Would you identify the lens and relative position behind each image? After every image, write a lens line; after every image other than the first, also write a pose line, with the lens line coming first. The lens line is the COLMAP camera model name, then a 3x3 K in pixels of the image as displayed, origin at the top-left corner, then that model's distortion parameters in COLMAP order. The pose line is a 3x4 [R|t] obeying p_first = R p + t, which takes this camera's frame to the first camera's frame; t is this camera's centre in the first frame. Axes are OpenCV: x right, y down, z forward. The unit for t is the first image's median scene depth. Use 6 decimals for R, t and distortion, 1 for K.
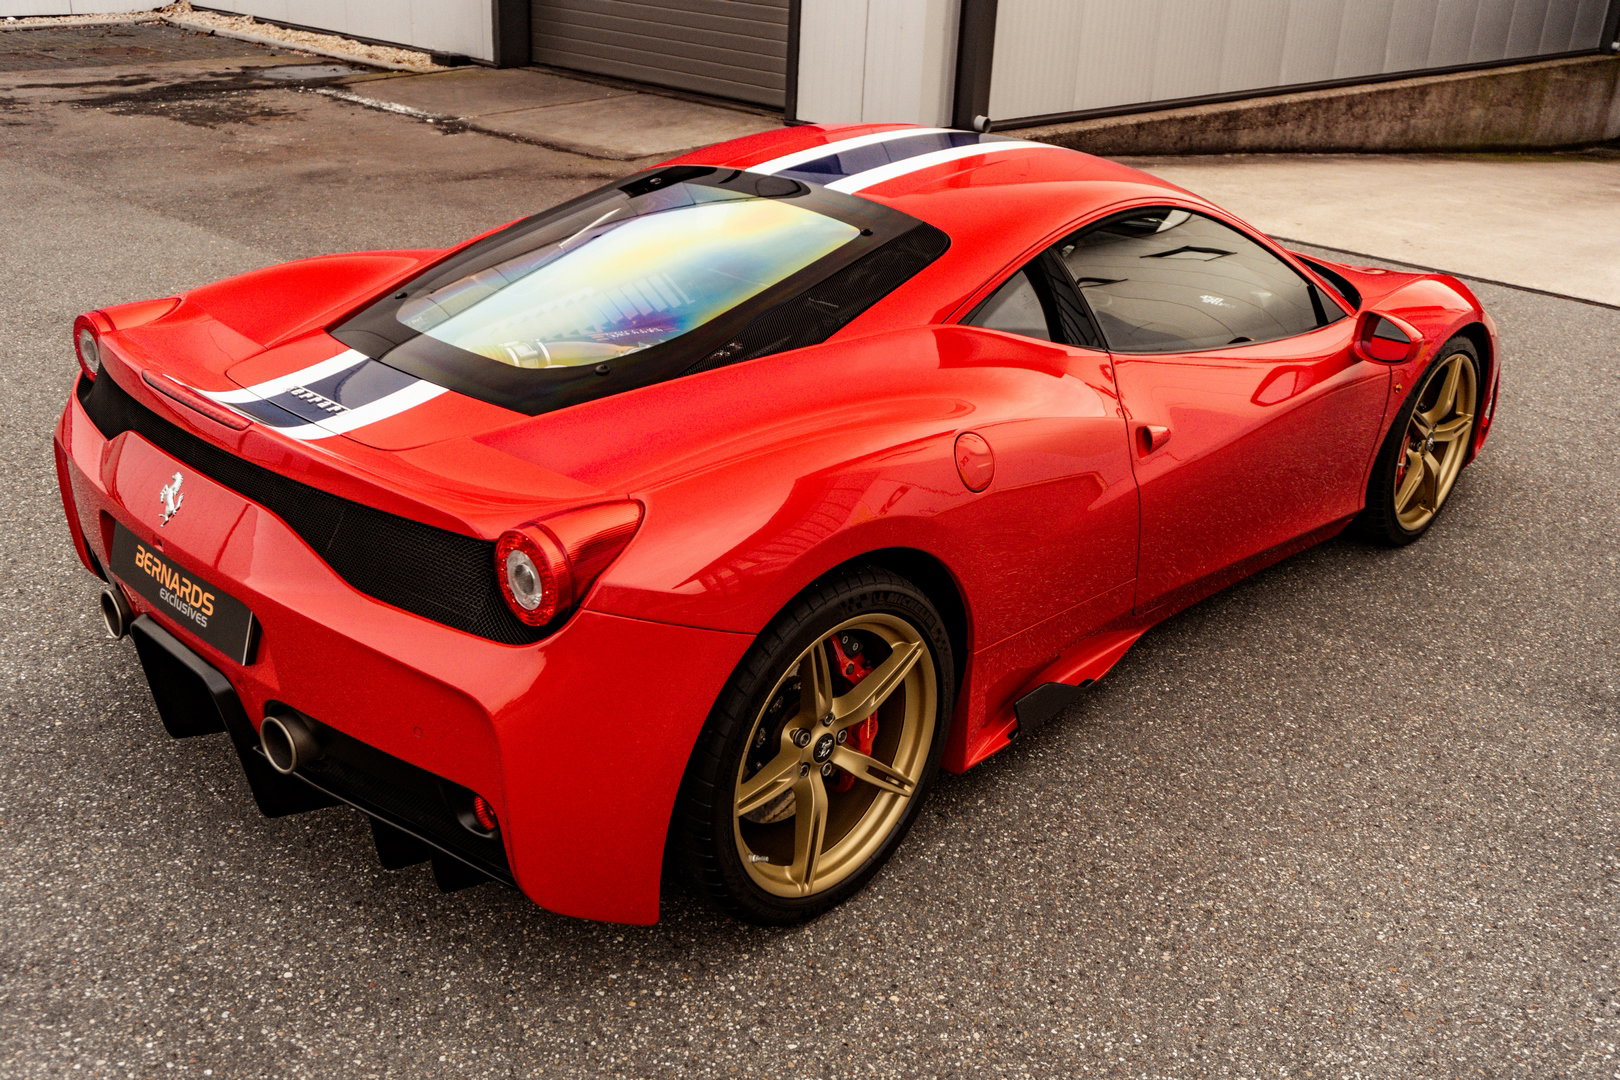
lens RADIAL K [[1525.9, 0, 810.0], [0, 1525.9, 540.0], [0, 0, 1]] dist [-0.013290, 0.010521]
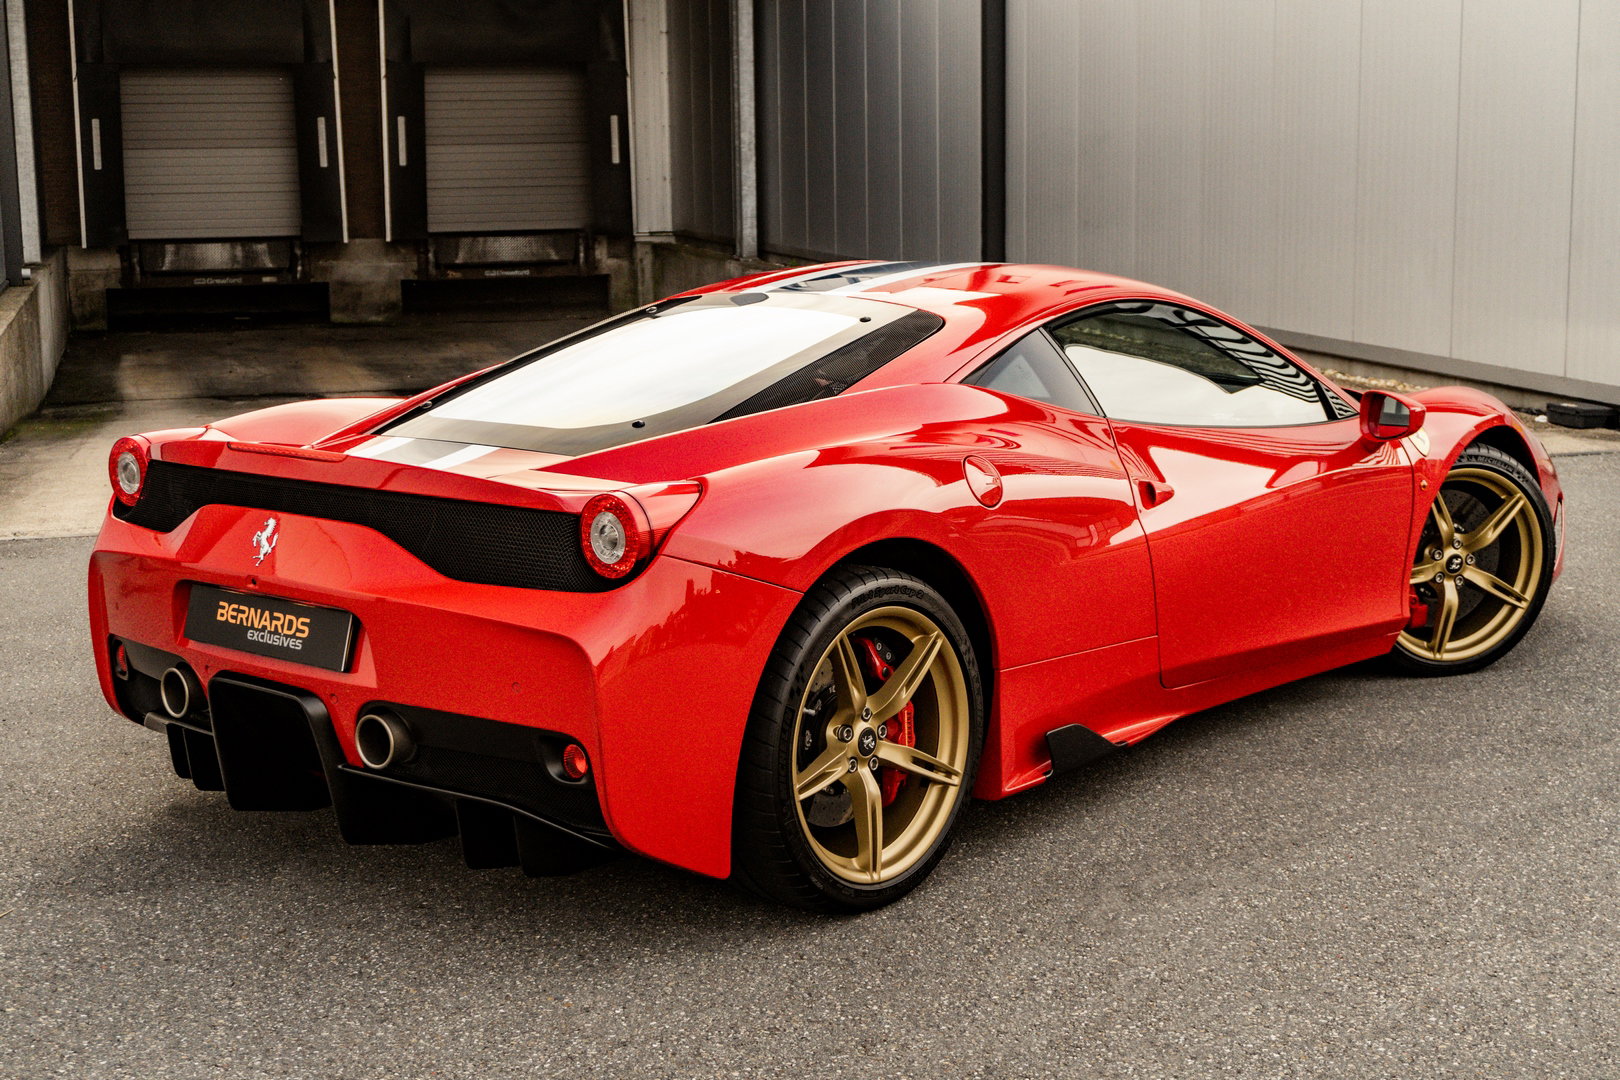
lens RADIAL K [[2402.5, 0, 810.0], [0, 2402.5, 540.0], [0, 0, 1]] dist [-0.030878, 0.045368]
pose [[0.997527, -0.063752, 0.029586, -0.065896], [0.069083, 0.966834, -0.245884, 0.381851], [-0.012929, 0.247320, 0.968848, -0.623667]]
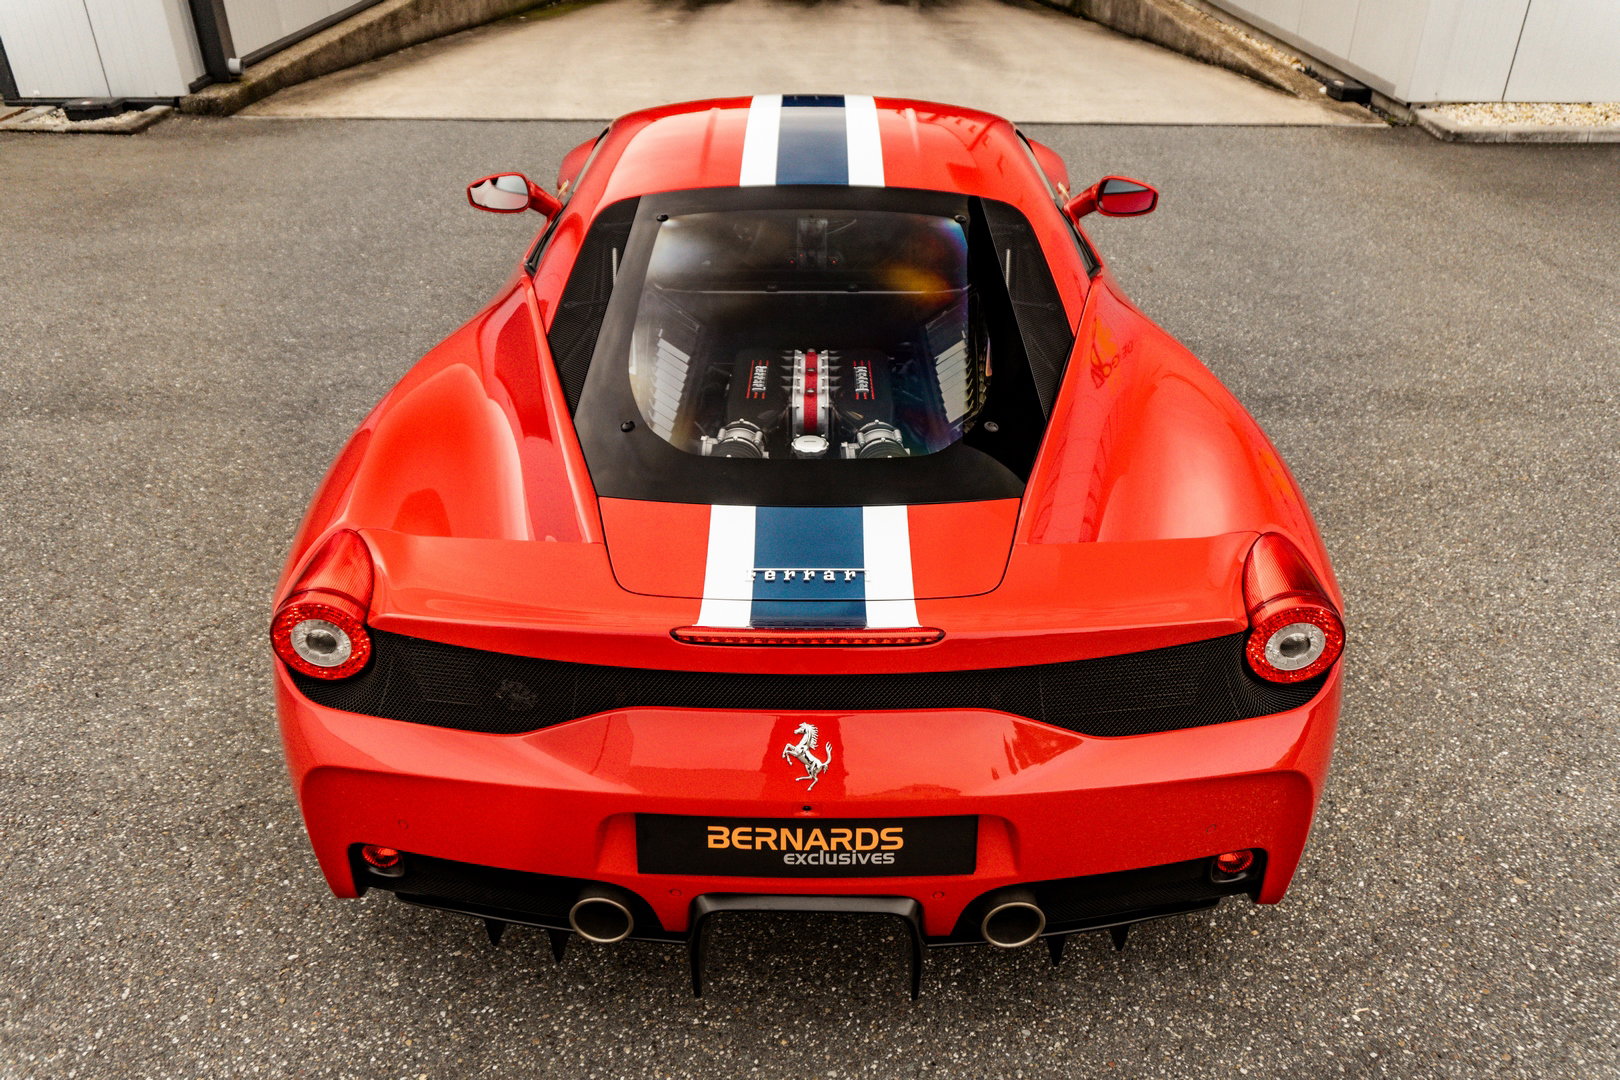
lens RADIAL K [[1215.2, 0, 810.0], [0, 1215.2, 540.0], [0, 0, 1]] dist [-0.030587, -0.000091]
pose [[0.724735, -0.399285, 0.561543, -0.658755], [0.301126, 0.916573, 0.263092, -0.272923], [-0.619744, -0.021577, 0.784508, 0.428928]]
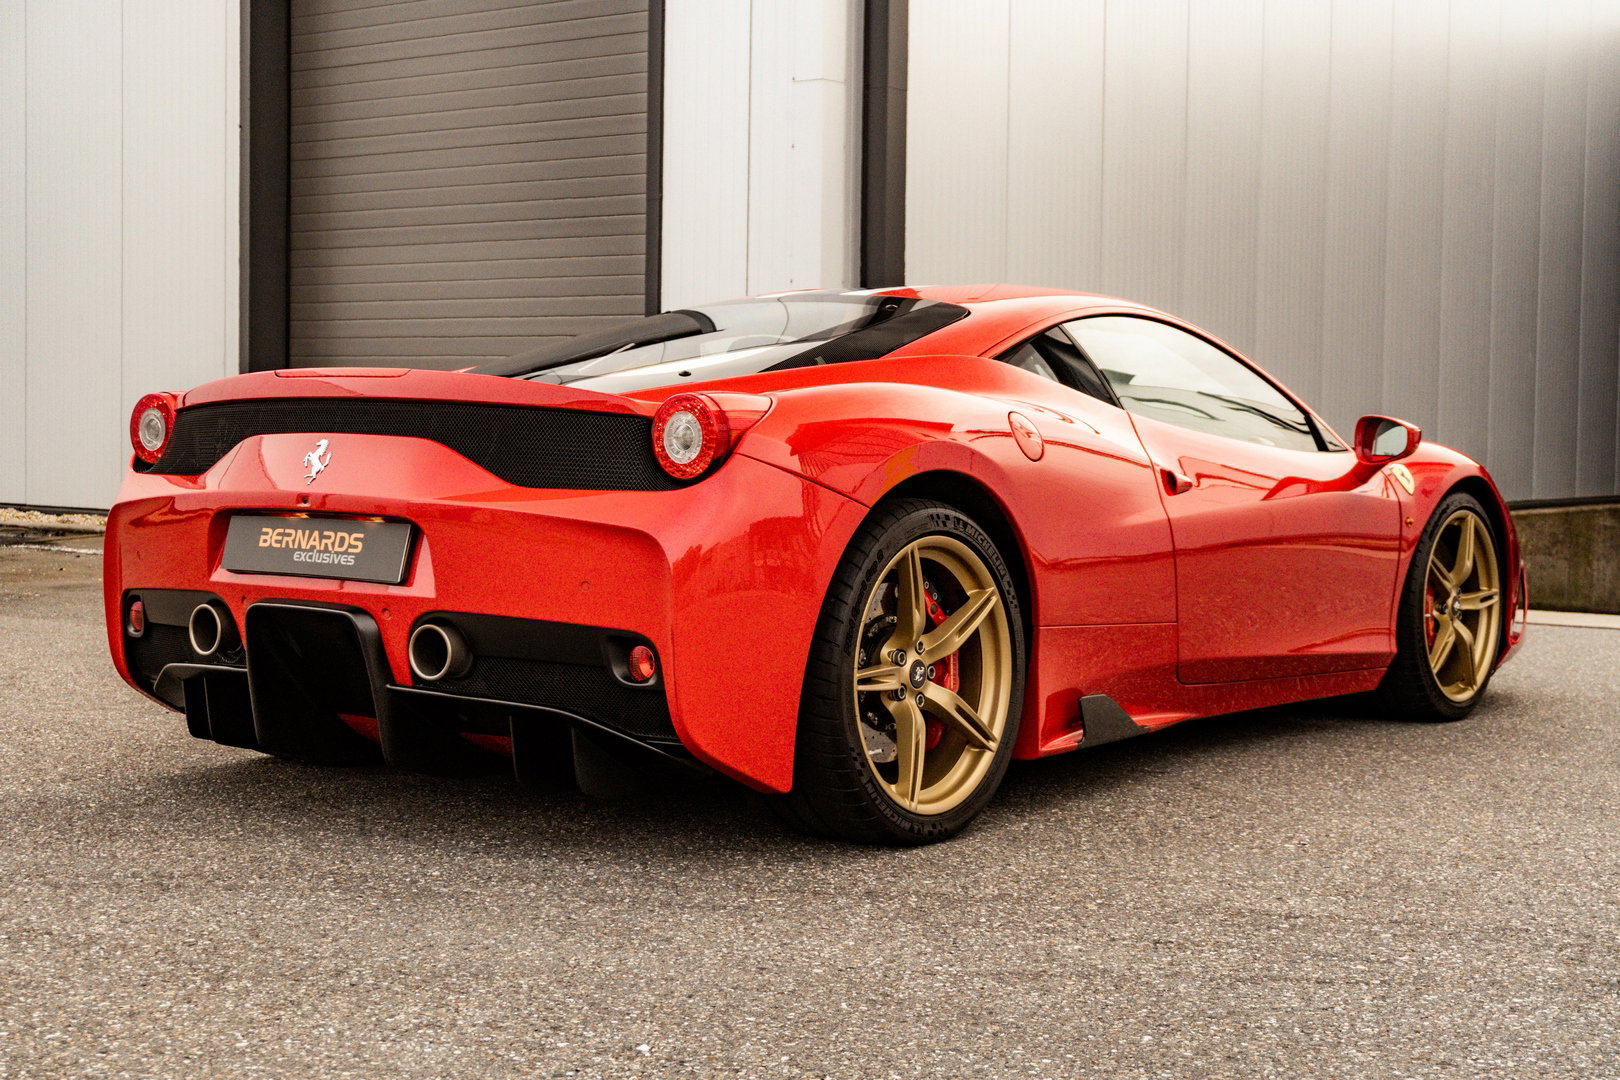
lens RADIAL K [[2402.5, 0, 810.0], [0, 2402.5, 540.0], [0, 0, 1]] dist [-0.030878, 0.045368]
pose [[0.993835, -0.036410, 0.104716, -0.221002], [0.071197, 0.933631, -0.351090, 0.586345], [-0.084983, 0.356381, 0.930468, -0.553742]]
